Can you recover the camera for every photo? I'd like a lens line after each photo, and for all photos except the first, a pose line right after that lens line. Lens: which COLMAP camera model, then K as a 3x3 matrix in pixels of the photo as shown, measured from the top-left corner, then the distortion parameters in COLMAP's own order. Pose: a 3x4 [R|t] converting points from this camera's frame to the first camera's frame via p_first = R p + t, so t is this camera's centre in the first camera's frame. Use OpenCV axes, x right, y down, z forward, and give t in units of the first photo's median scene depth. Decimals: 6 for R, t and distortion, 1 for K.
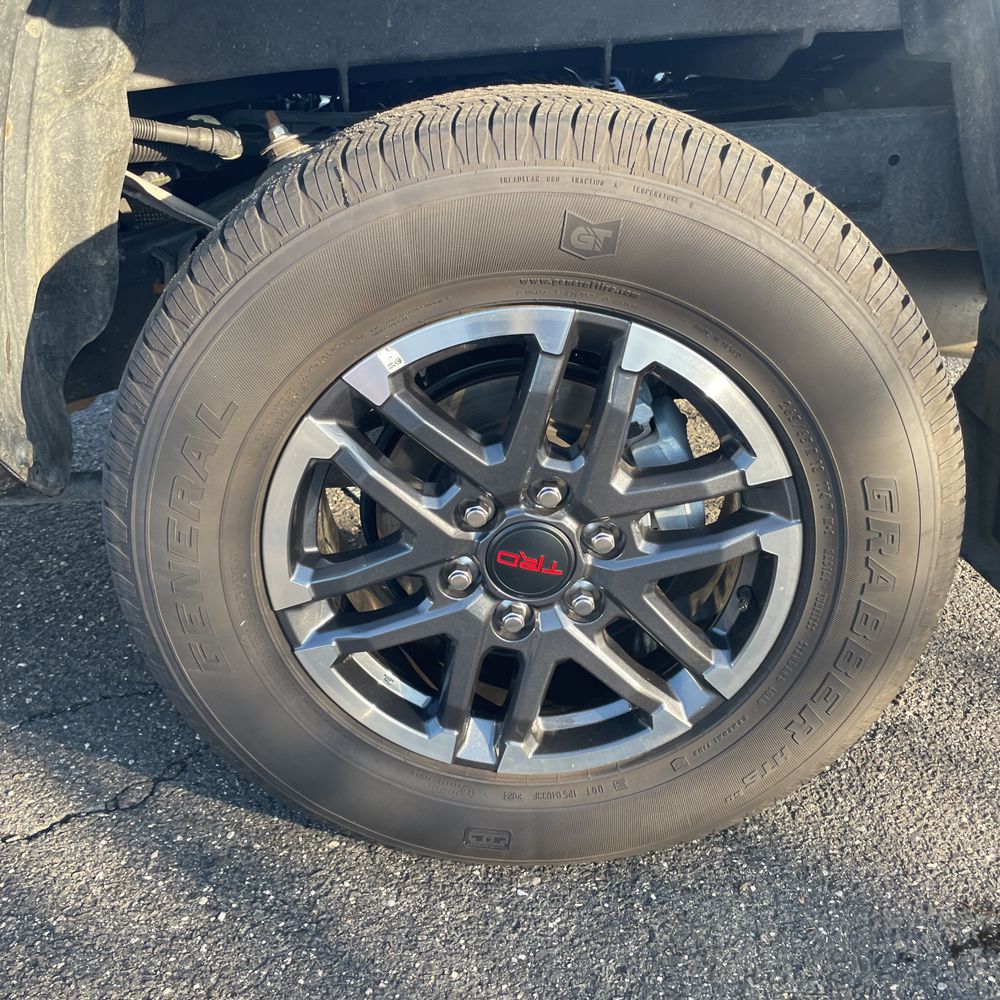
lens RADIAL K [[998.9, 0, 500.0], [0, 998.9, 500.0], [0, 0, 1]] dist [0.084322, -0.111746]
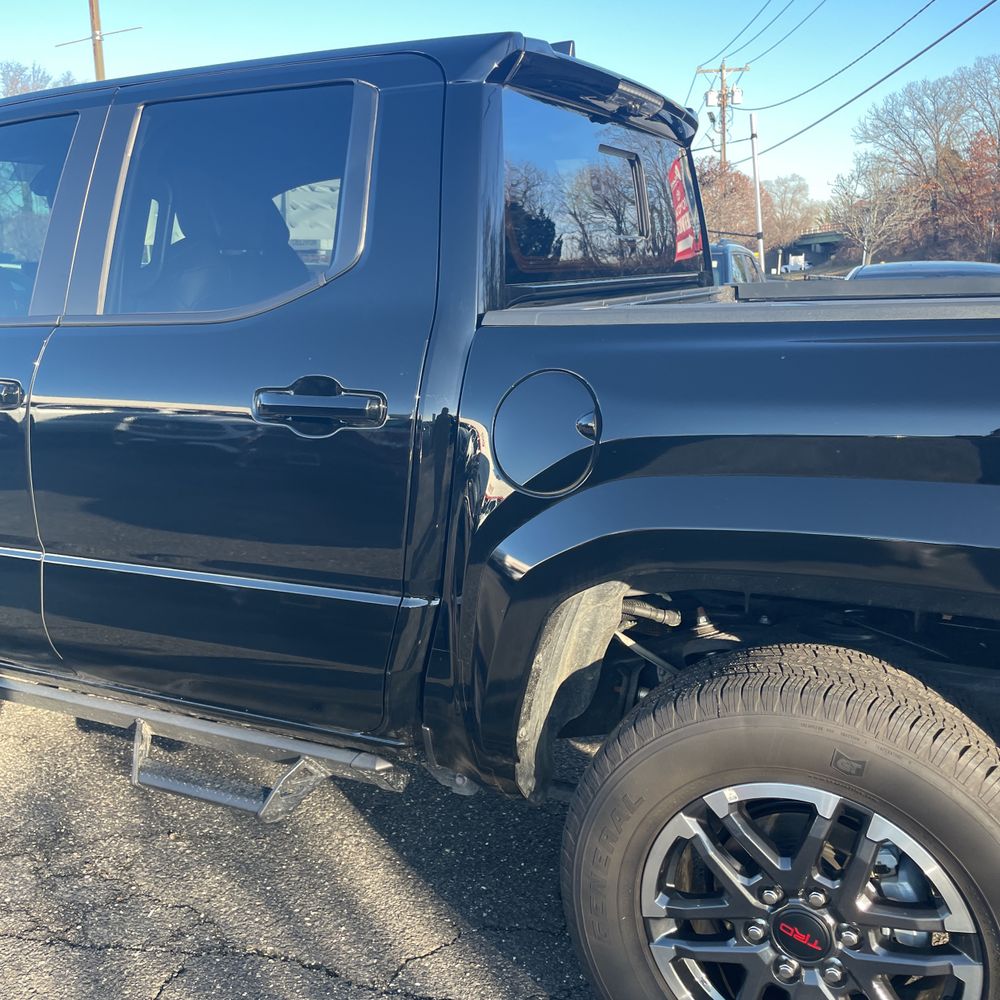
lens RADIAL K [[995.4, 0, 493.1], [0, 995.4, 515.0], [0, 0, 1]] dist [0.100997, -0.135668]
pose [[0.893984, 0.134826, -0.427335, 0.191080], [-0.228050, 0.957814, -0.174885, -0.187097], [0.385729, 0.253798, 0.887017, -0.802156]]
